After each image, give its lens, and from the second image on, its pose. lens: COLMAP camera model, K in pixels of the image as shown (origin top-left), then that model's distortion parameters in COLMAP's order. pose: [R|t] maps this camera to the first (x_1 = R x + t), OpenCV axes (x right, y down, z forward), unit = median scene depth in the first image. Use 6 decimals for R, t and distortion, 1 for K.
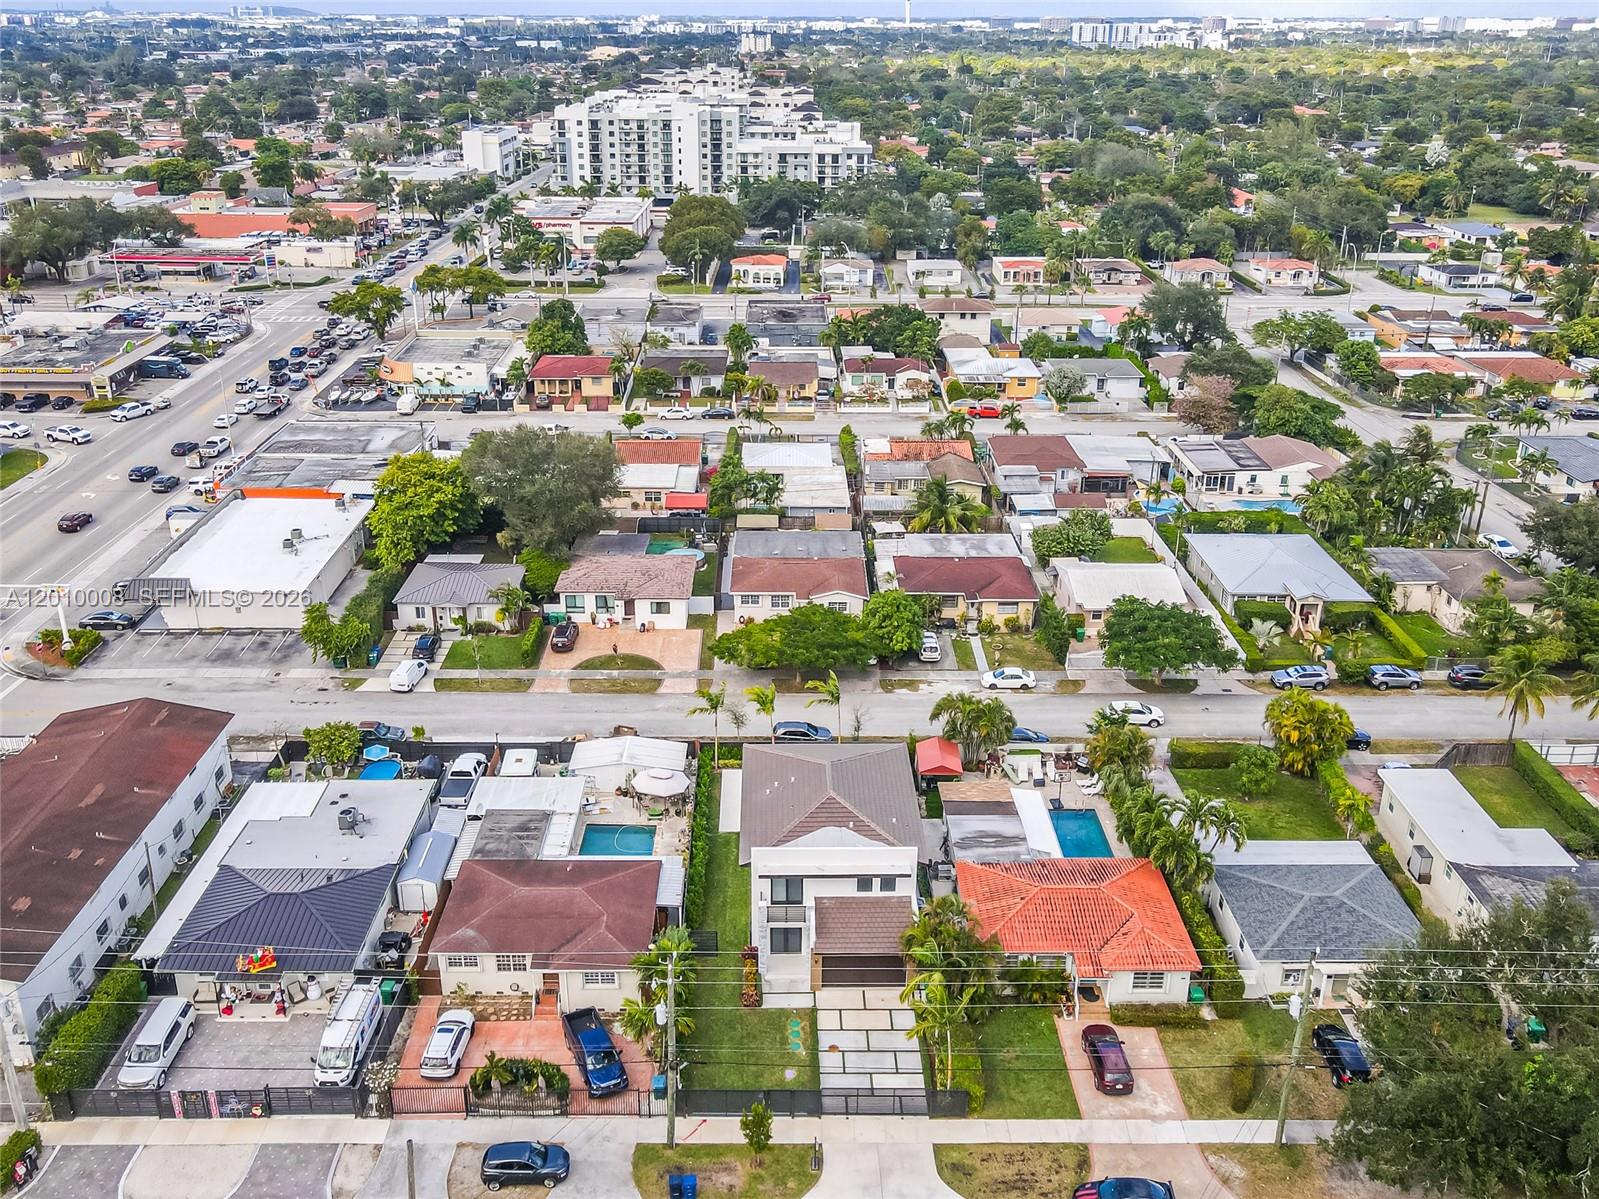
lens RADIAL K [[1324.4, 0, 790.2], [0, 1324.4, 593.7], [0, 0, 1]] dist [-0.001340, 0.029321]
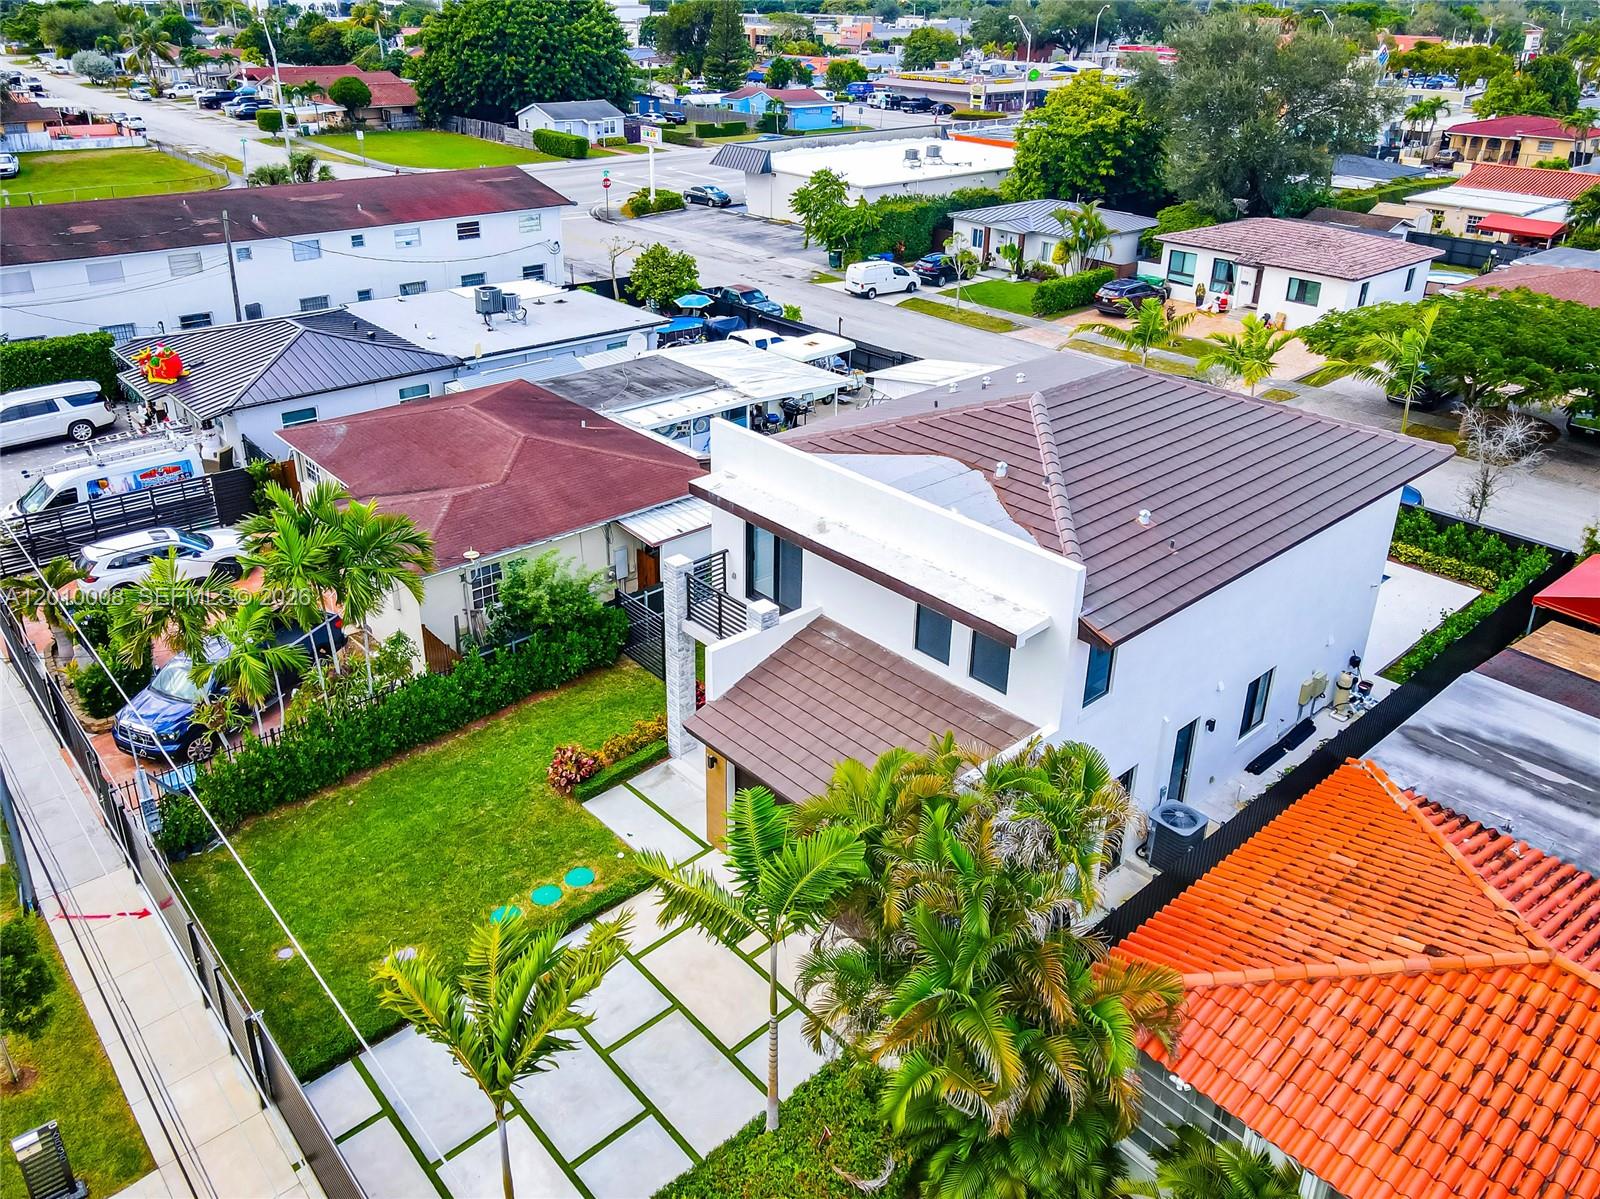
lens RADIAL K [[1191.9, 0, 752.2], [0, 1191.9, 549.4], [0, 0, 1]] dist [0.005199, 0.009347]
pose [[0.641464, 0.328194, -0.693406, 0.110929], [-0.307999, 0.938000, 0.159035, 0.082835], [0.702610, 0.111553, 0.702777, 0.376395]]
